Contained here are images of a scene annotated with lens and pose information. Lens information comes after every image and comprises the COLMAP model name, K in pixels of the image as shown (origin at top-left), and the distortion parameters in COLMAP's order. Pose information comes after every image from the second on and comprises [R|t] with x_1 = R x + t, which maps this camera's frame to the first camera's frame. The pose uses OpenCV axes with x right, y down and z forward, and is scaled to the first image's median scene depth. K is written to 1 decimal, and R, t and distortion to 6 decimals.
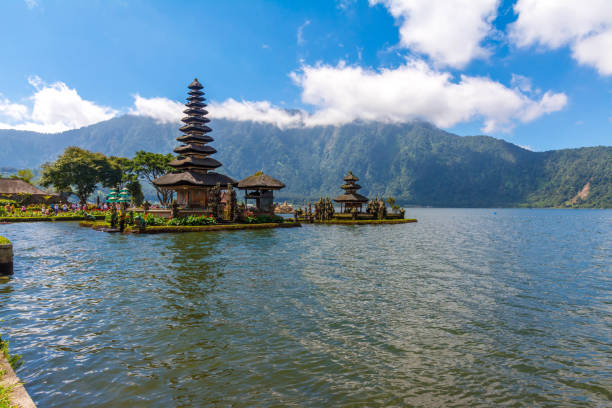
lens RADIAL K [[432.3, 0, 306.8], [0, 432.3, 201.4], [0, 0, 1]] dist [0.001899, 0.008497]
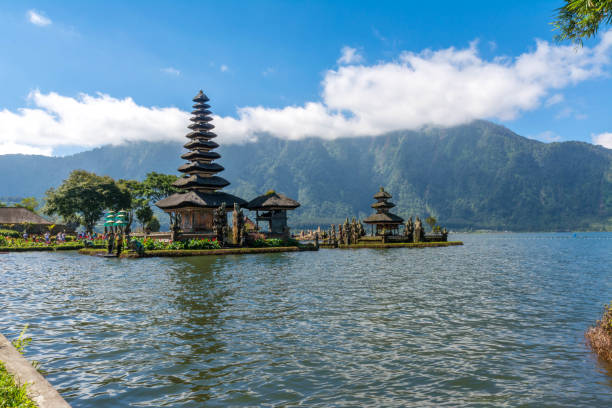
lens RADIAL K [[526.9, 0, 306.5], [0, 526.9, 201.1], [0, 0, 1]] dist [0.006906, -0.007935]
pose [[0.994861, -0.026241, -0.097790, 0.058093], [0.020978, 0.998295, -0.054463, 0.013008], [0.099052, 0.052132, 0.993716, -0.064236]]
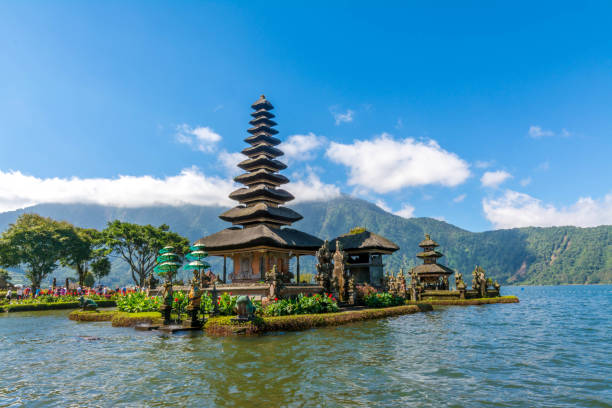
lens RADIAL K [[423.2, 0, 305.6], [0, 423.2, 197.1], [0, 0, 1]] dist [0.006478, 0.001951]
pose [[0.991935, 0.005680, 0.126622, -0.230385], [0.019922, 0.979593, -0.200002, 0.012689], [-0.125174, 0.200911, 0.971579, 0.302972]]
